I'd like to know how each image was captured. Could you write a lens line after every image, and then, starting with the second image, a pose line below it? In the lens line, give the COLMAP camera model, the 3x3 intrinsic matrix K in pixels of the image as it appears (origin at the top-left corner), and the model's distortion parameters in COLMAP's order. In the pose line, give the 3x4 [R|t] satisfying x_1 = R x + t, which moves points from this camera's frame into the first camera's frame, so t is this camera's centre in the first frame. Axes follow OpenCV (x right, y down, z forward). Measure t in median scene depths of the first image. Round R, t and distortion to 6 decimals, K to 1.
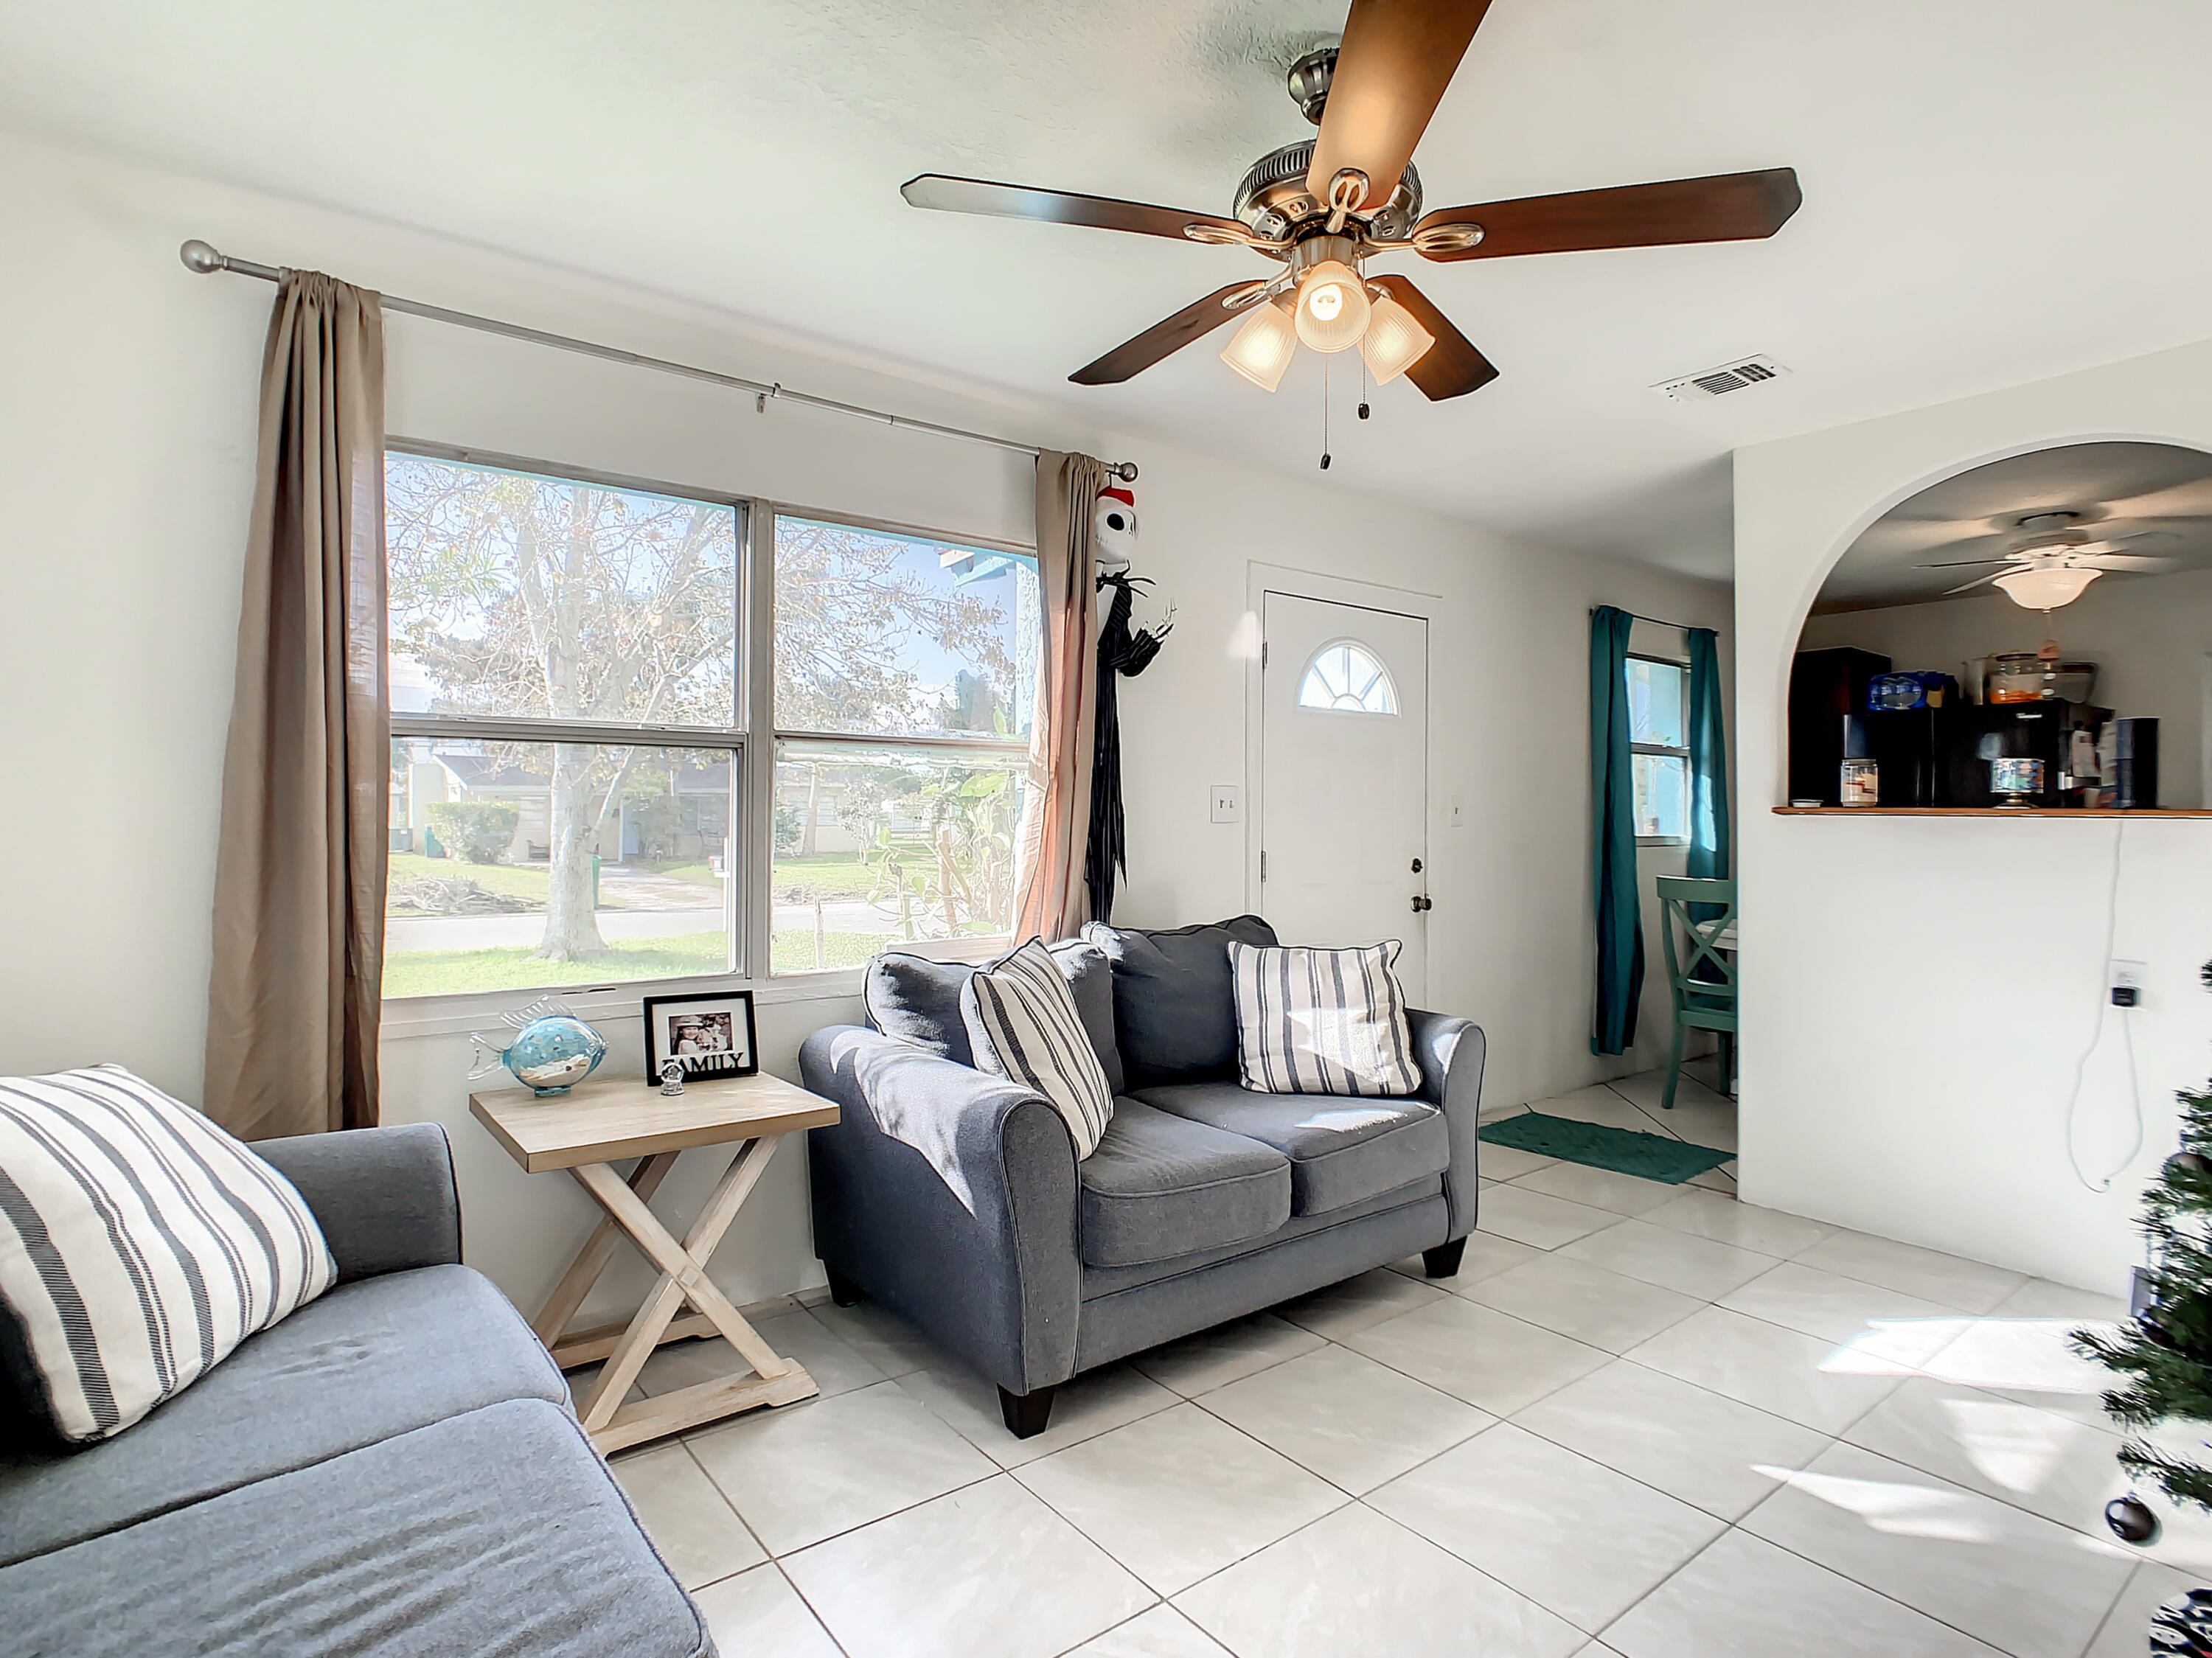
lens RADIAL K [[1164.5, 0, 1106.0], [0, 1164.5, 829.0], [0, 0, 1]] dist [-0.029627, 0.001859]
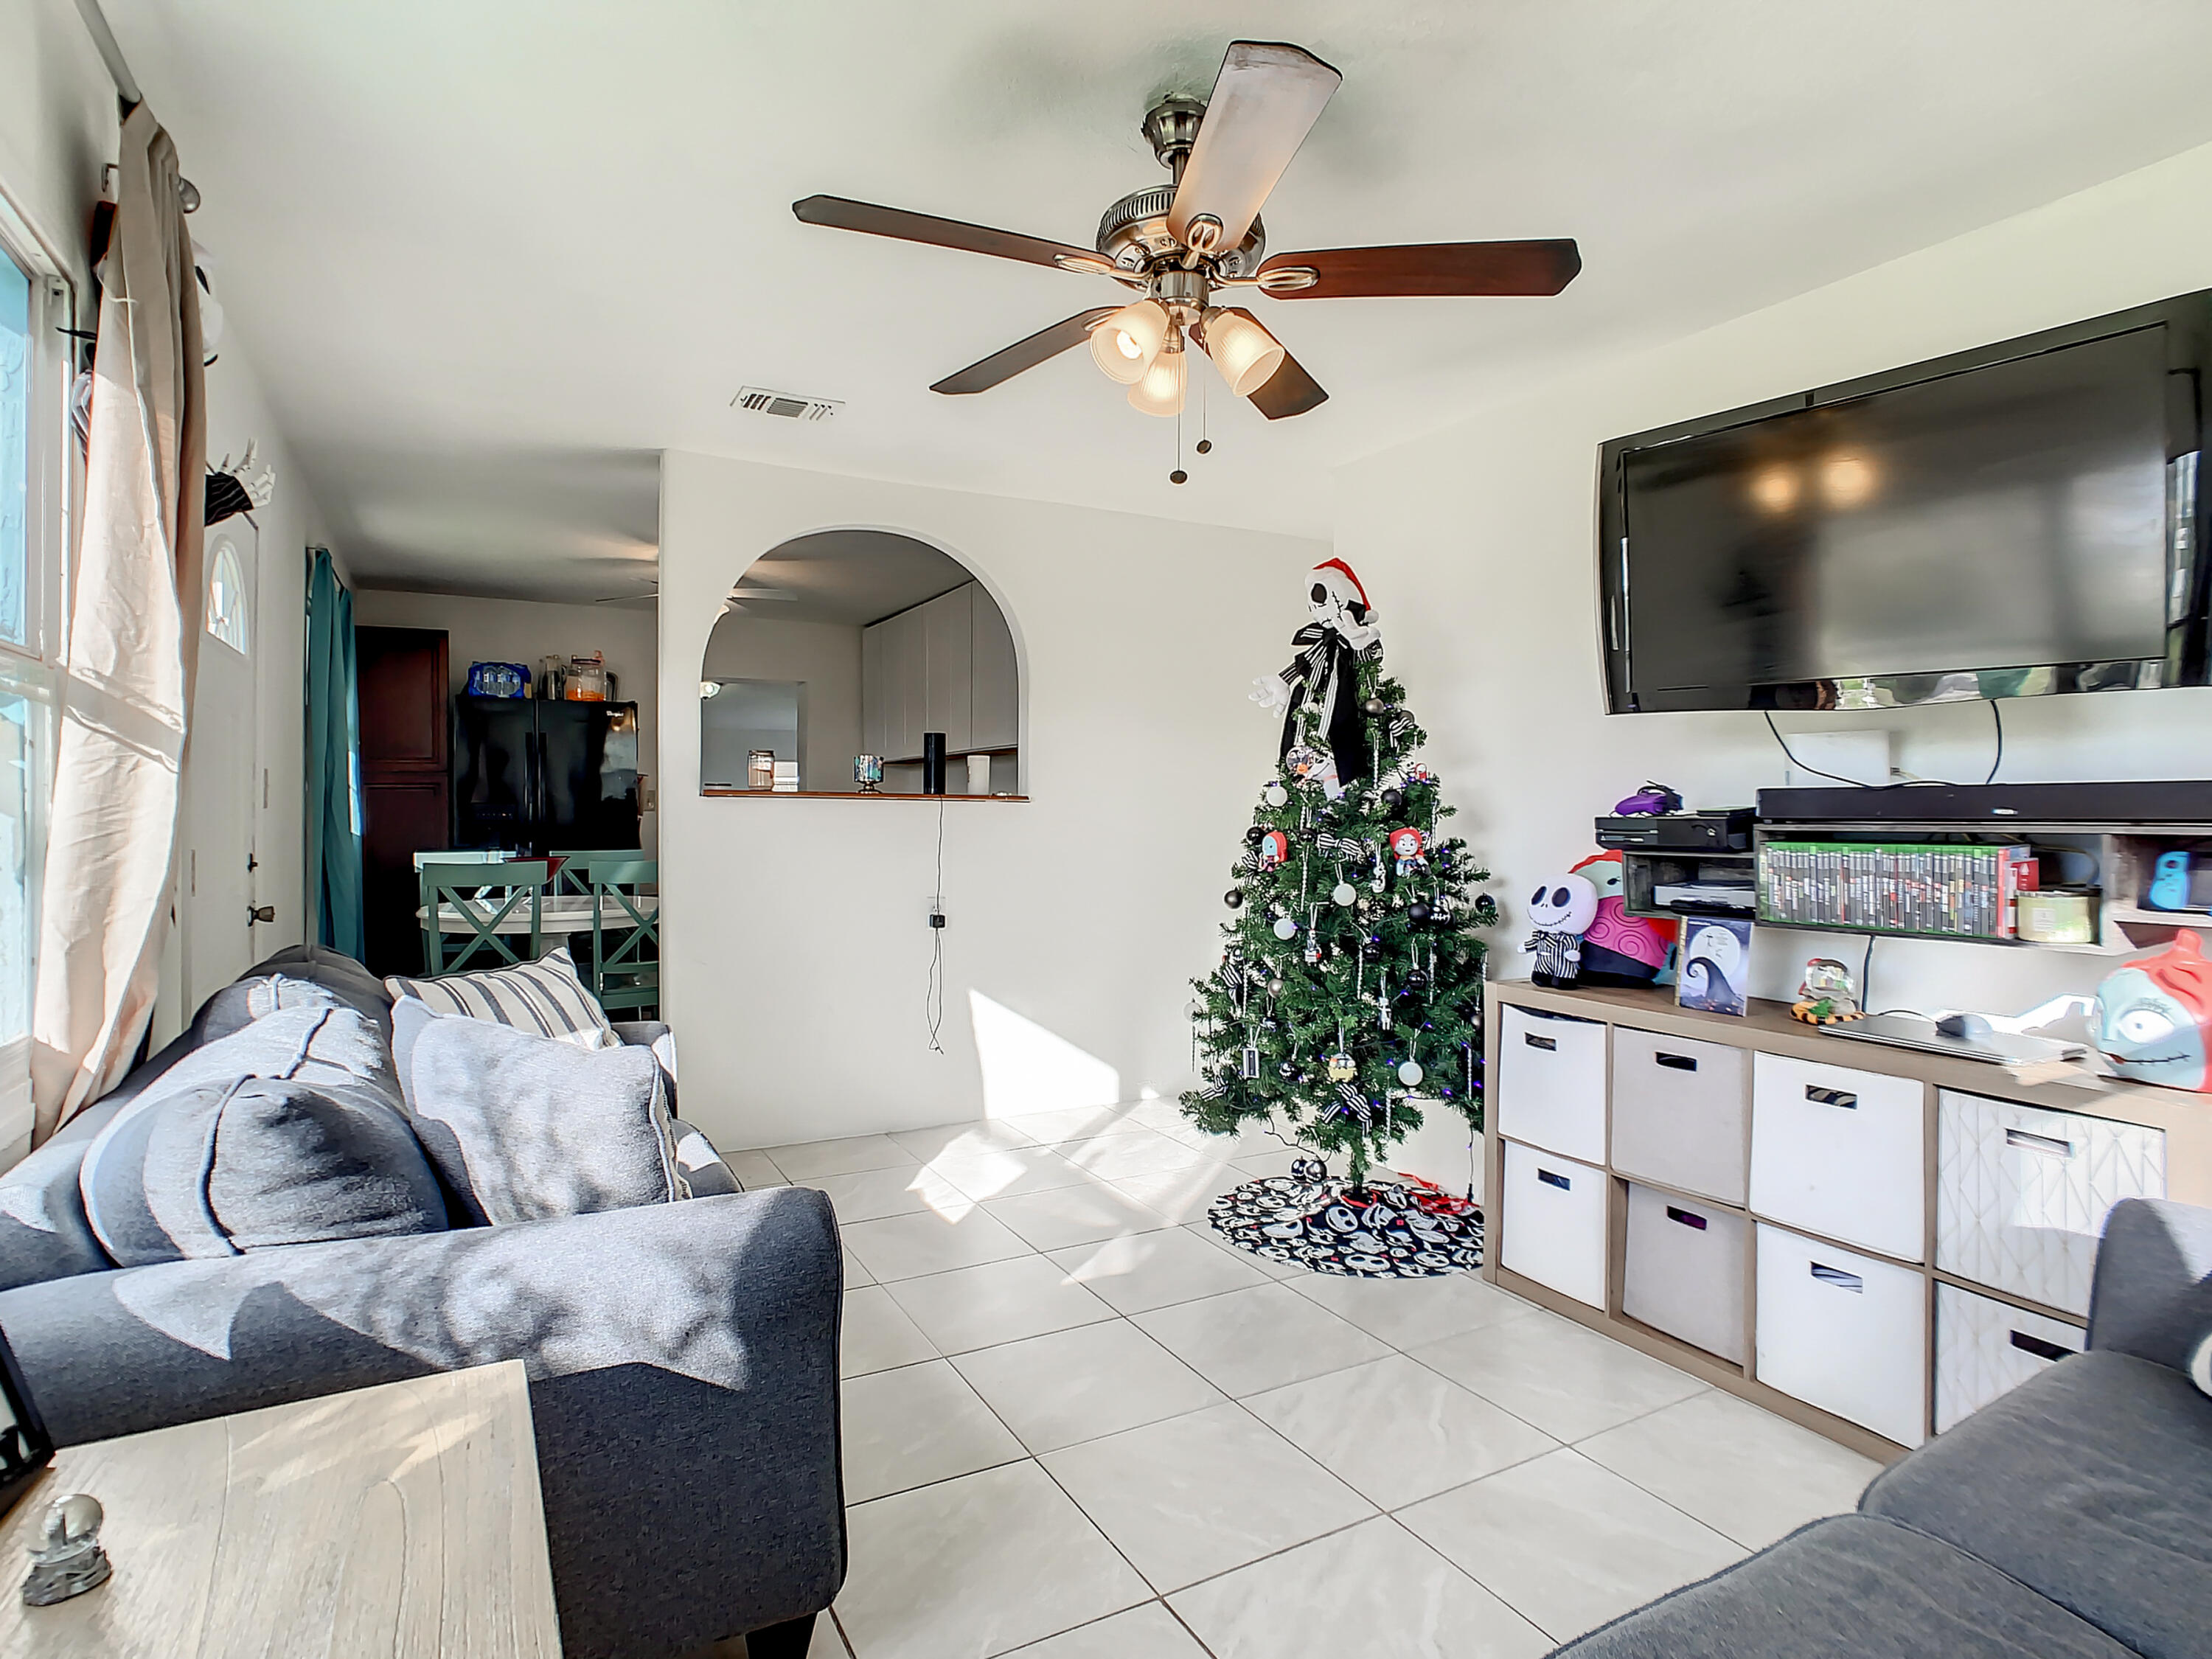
lens RADIAL K [[1164.6, 0, 1106.0], [0, 1164.6, 829.5], [0, 0, 1]] dist [-0.029627, 0.001859]
pose [[0.140820, -0.015960, 0.989907, -0.587940], [-0.012162, 0.999767, 0.017850, -0.011153], [-0.989960, -0.014553, 0.140593, 0.558090]]
